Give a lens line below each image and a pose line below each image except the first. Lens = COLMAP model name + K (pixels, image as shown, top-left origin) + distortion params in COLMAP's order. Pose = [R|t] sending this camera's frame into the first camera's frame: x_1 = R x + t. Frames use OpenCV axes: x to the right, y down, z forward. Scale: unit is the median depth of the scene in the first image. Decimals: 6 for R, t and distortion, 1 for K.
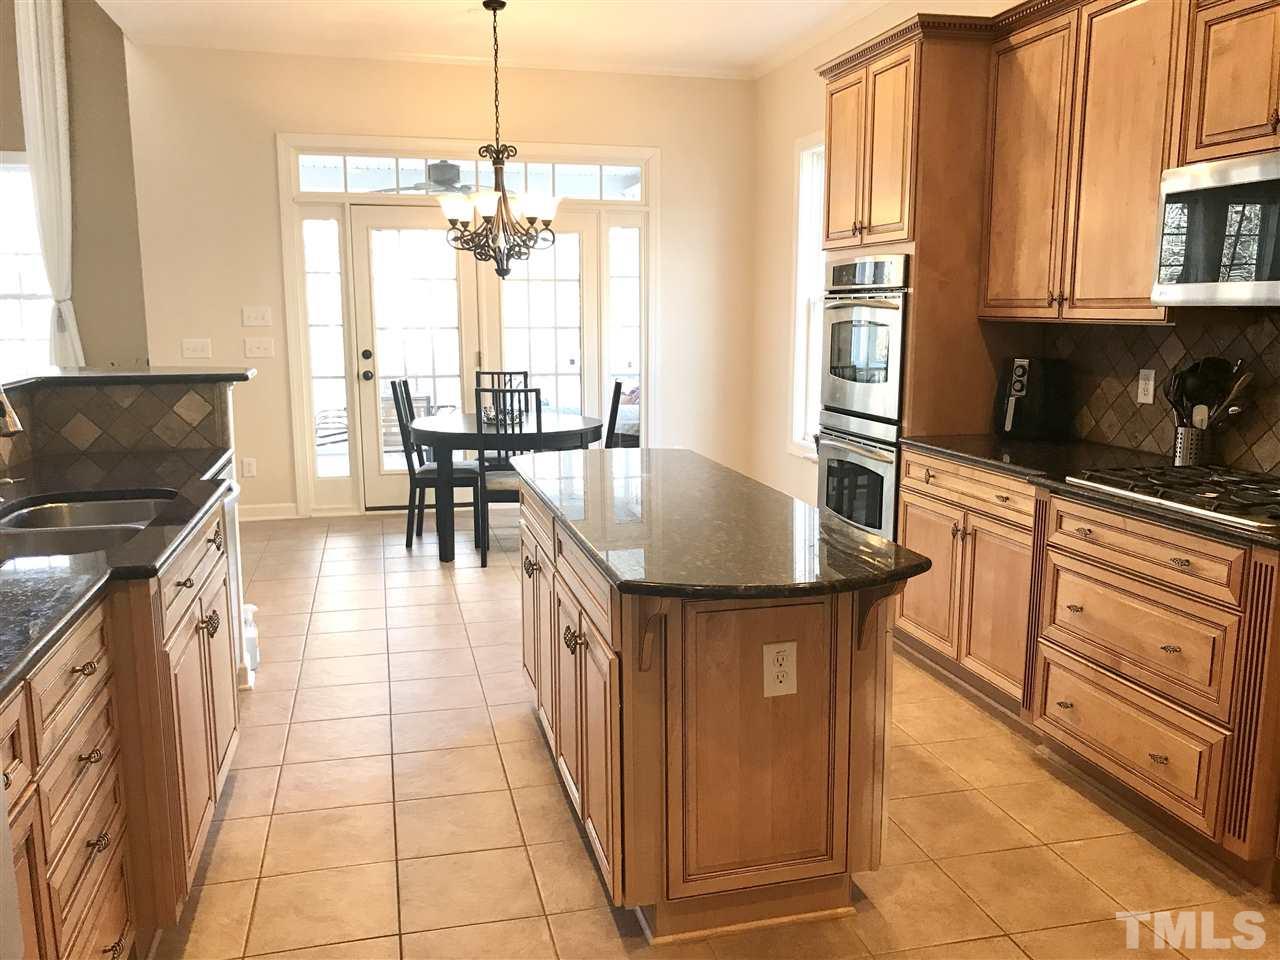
lens RADIAL K [[1039.3, 0, 641.4], [0, 1039.3, 483.7], [0, 0, 1]] dist [0.013060, 0.005131]
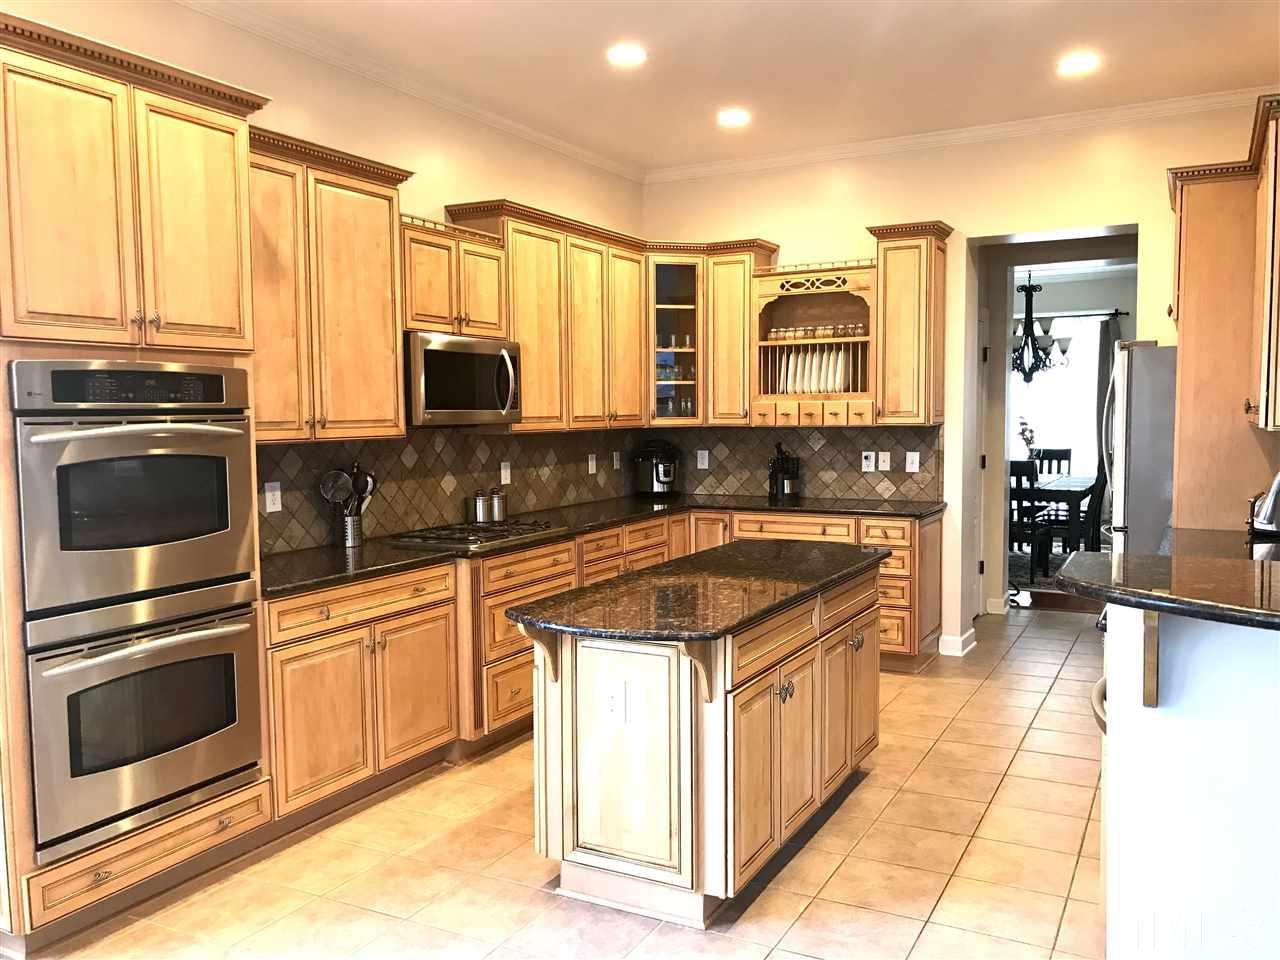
lens RADIAL K [[1039.3, 0, 640.9], [0, 1039.3, 477.6], [0, 0, 1]] dist [0.013060, 0.005131]
pose [[-0.736028, -0.031987, 0.676195, -0.599120], [0.128233, 0.974210, 0.185664, -0.281878], [-0.664695, 0.223365, -0.712944, 1.581251]]
